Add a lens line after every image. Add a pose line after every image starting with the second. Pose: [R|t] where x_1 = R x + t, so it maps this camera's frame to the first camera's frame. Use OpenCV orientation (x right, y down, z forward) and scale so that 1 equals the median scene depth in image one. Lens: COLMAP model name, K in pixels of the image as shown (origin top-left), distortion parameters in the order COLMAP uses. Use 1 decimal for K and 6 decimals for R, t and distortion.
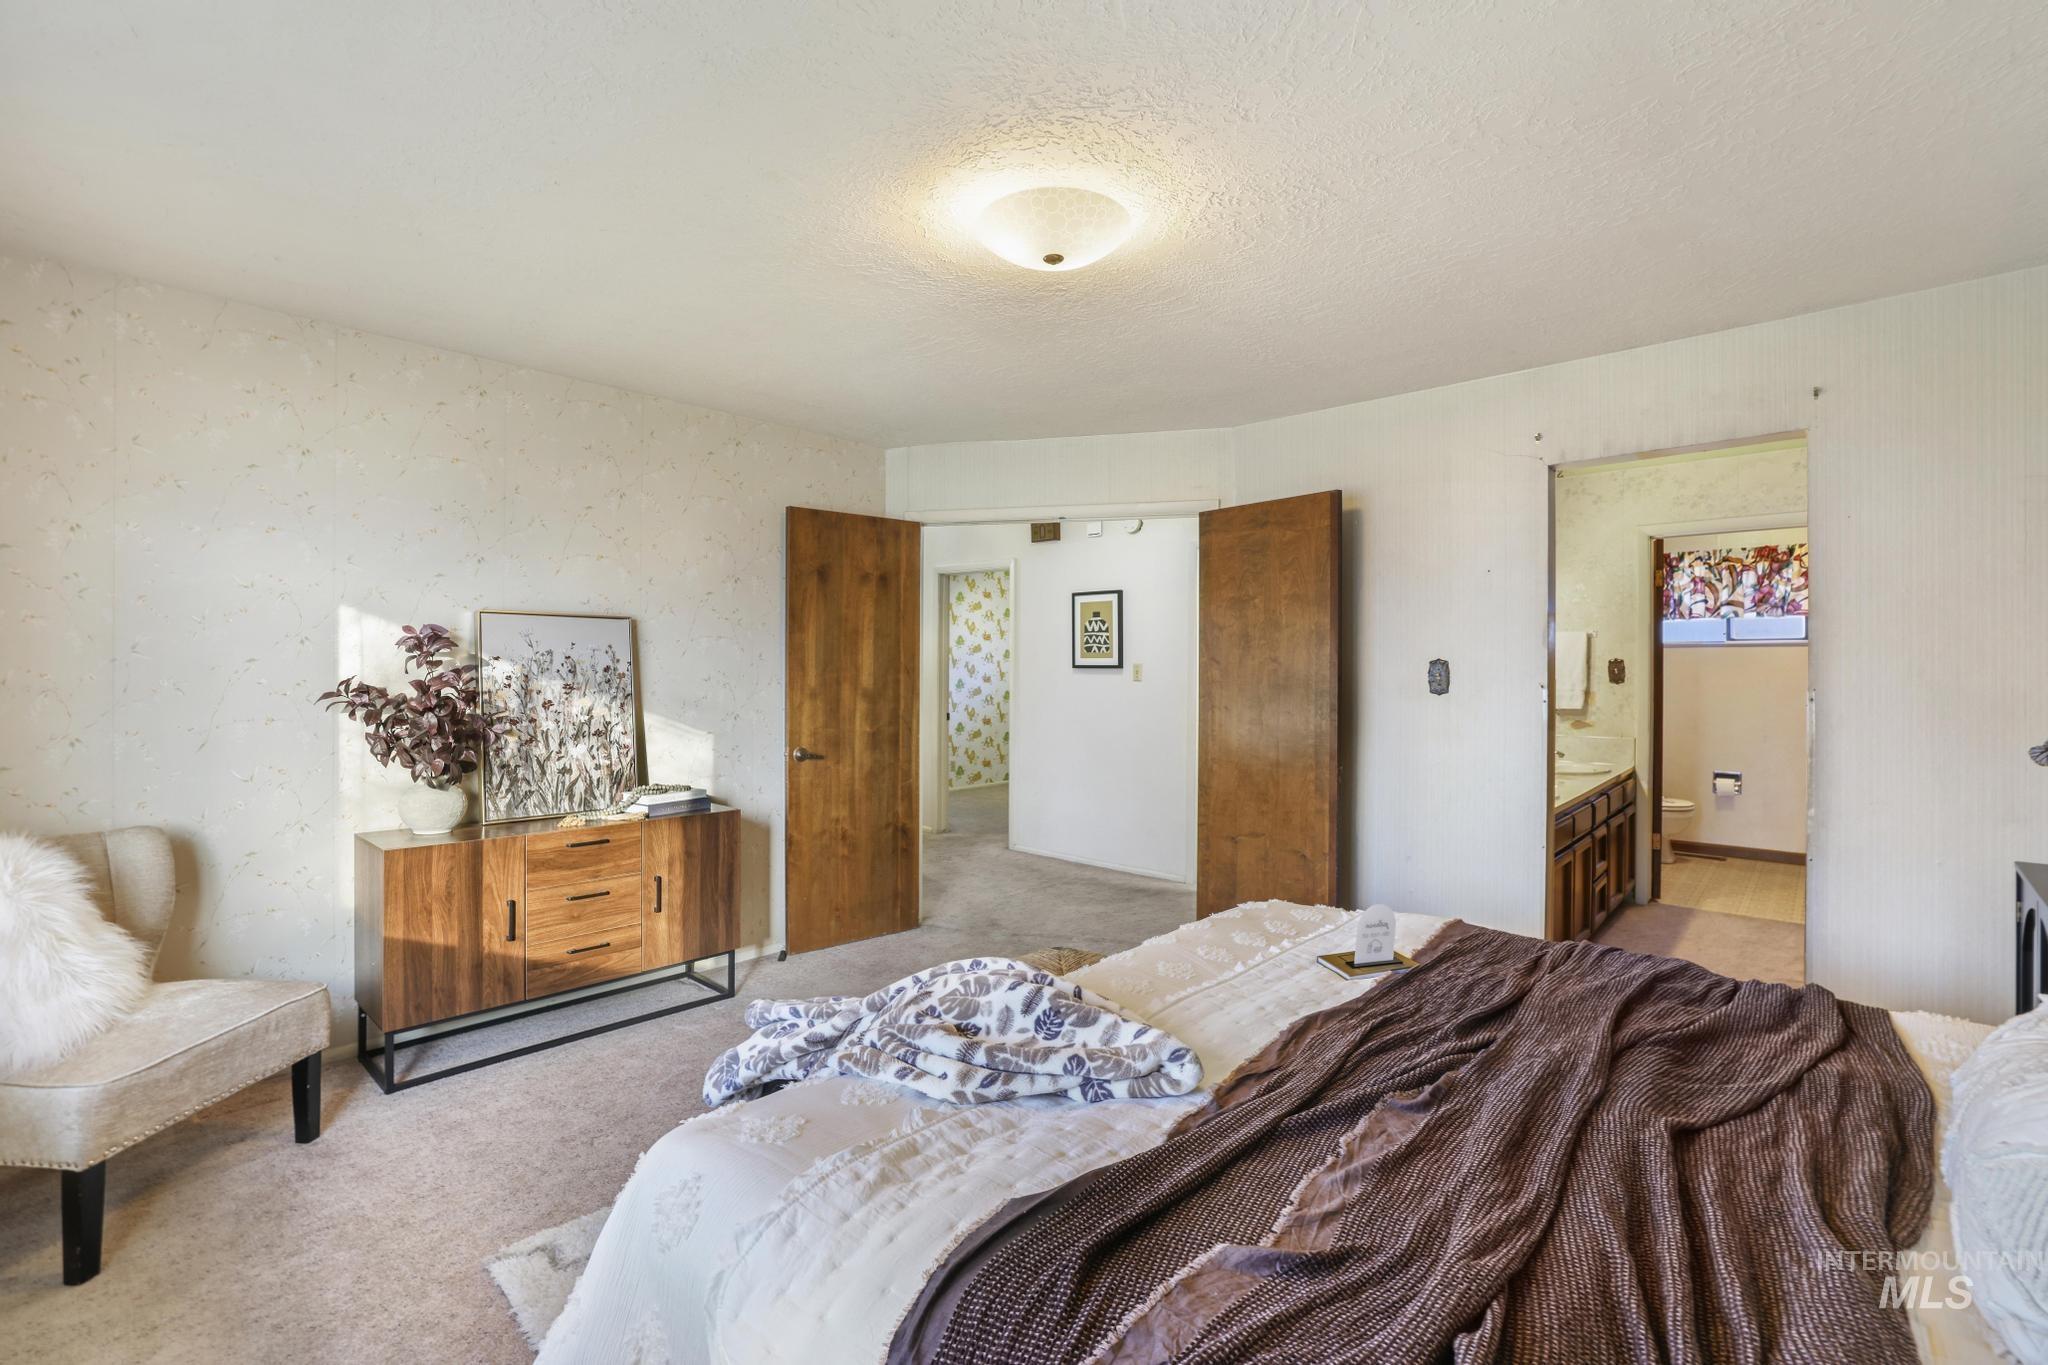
lens RADIAL K [[890.2, 0, 1016.1], [0, 890.2, 674.6], [0, 0, 1]] dist [-0.035912, 0.012099]
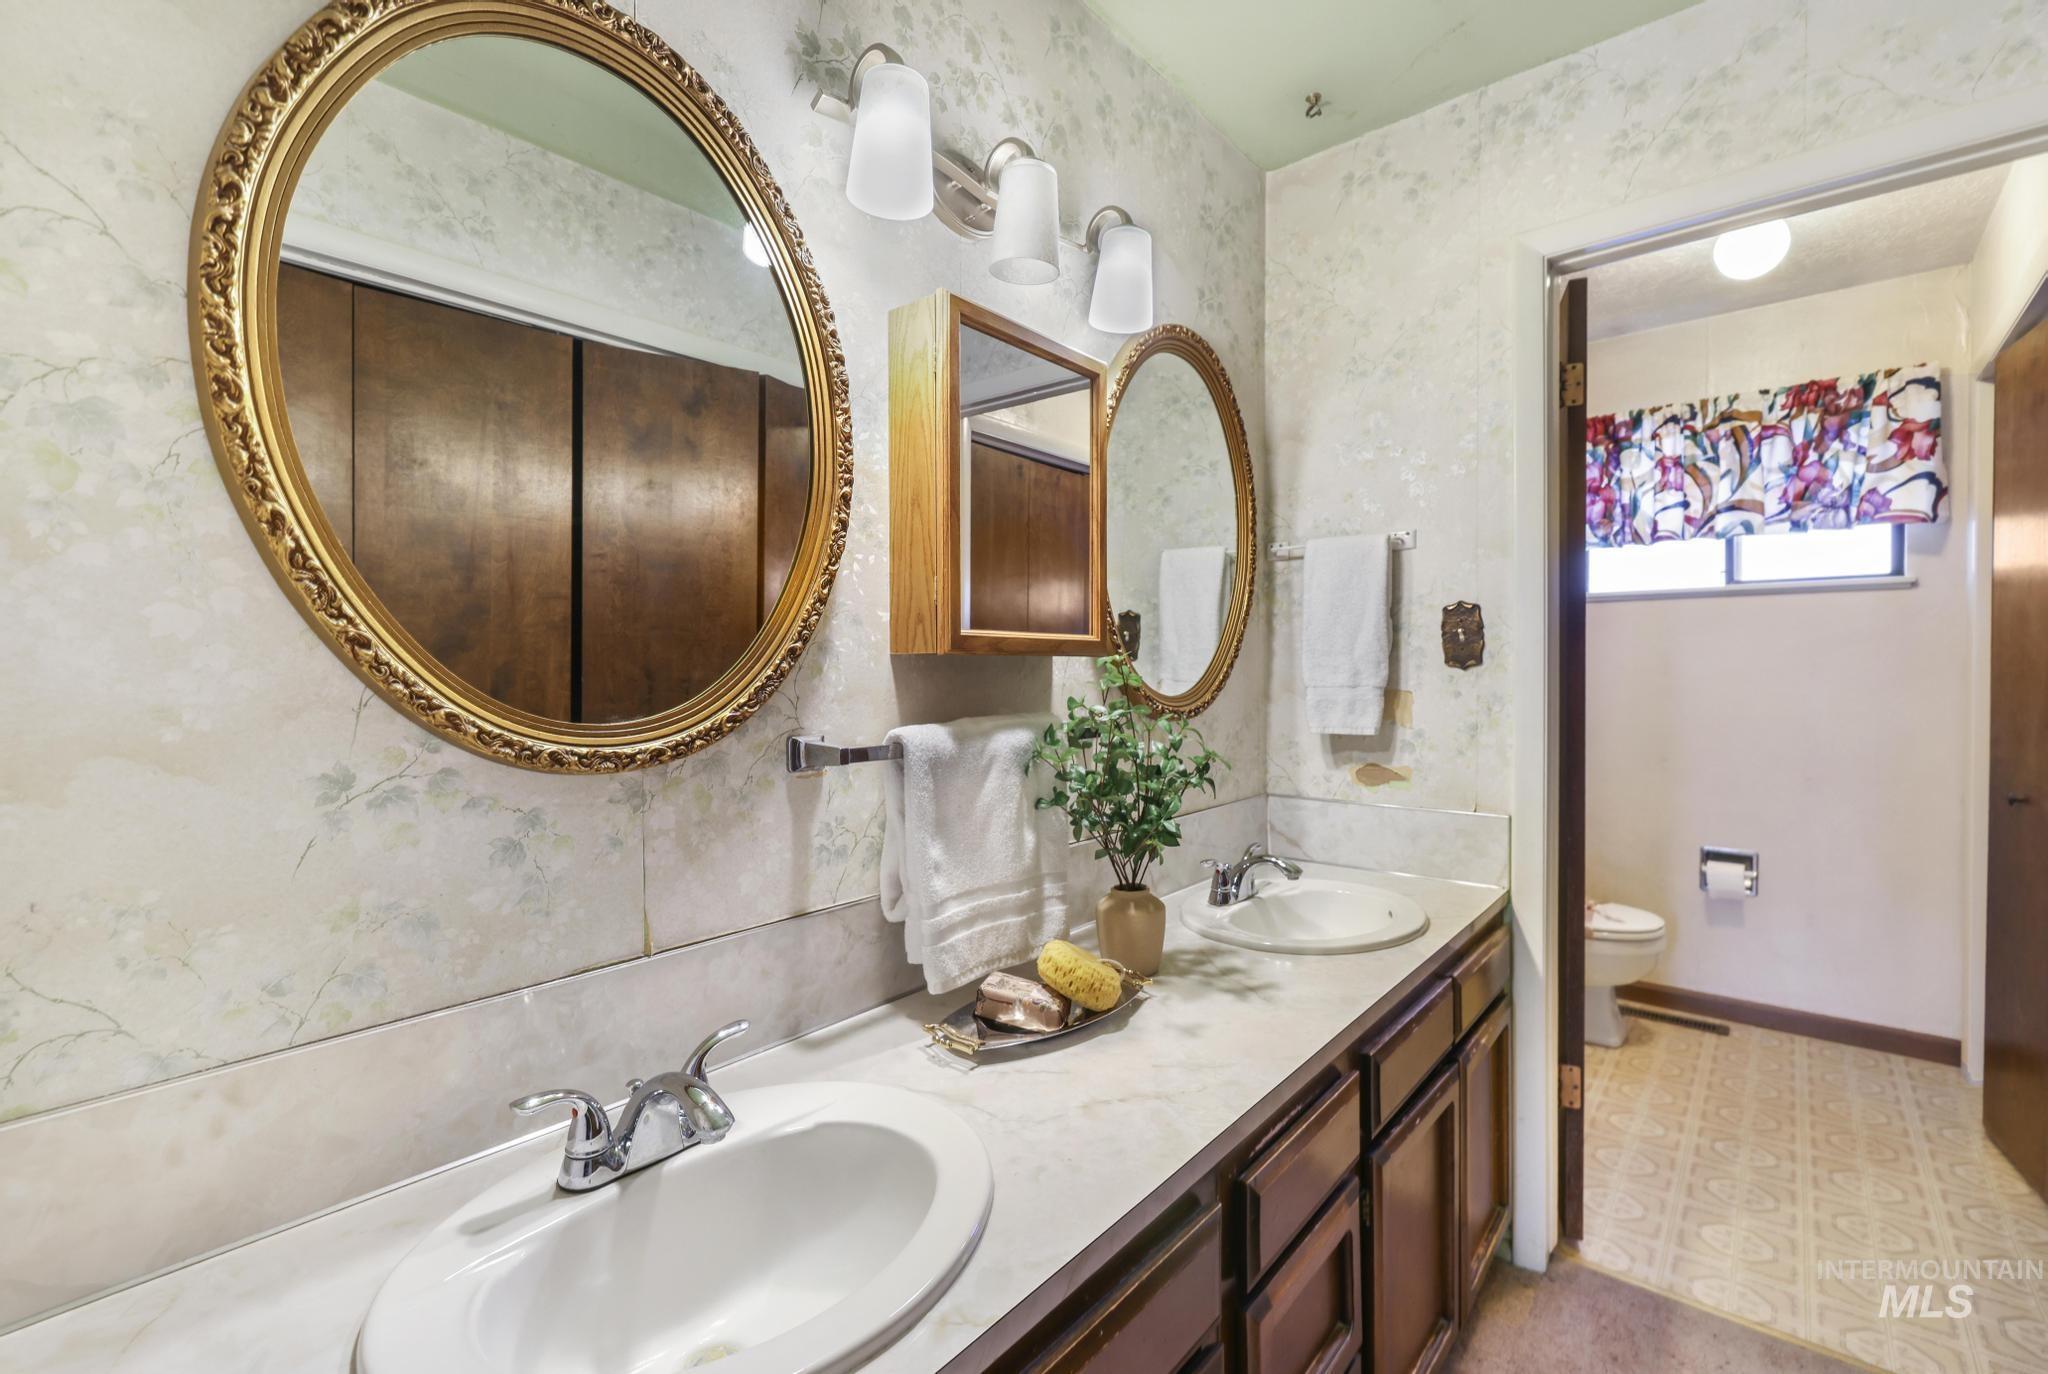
lens RADIAL K [[889.4, 0, 1024.0], [0, 889.4, 687.0], [0, 0, 1]] dist [-0.001243, -0.000280]
pose [[0.998960, -0.008962, 0.044707, 0.401309], [0.008481, 0.999904, 0.010943, 0.010648], [-0.044801, -0.010553, 0.998940, 0.526192]]
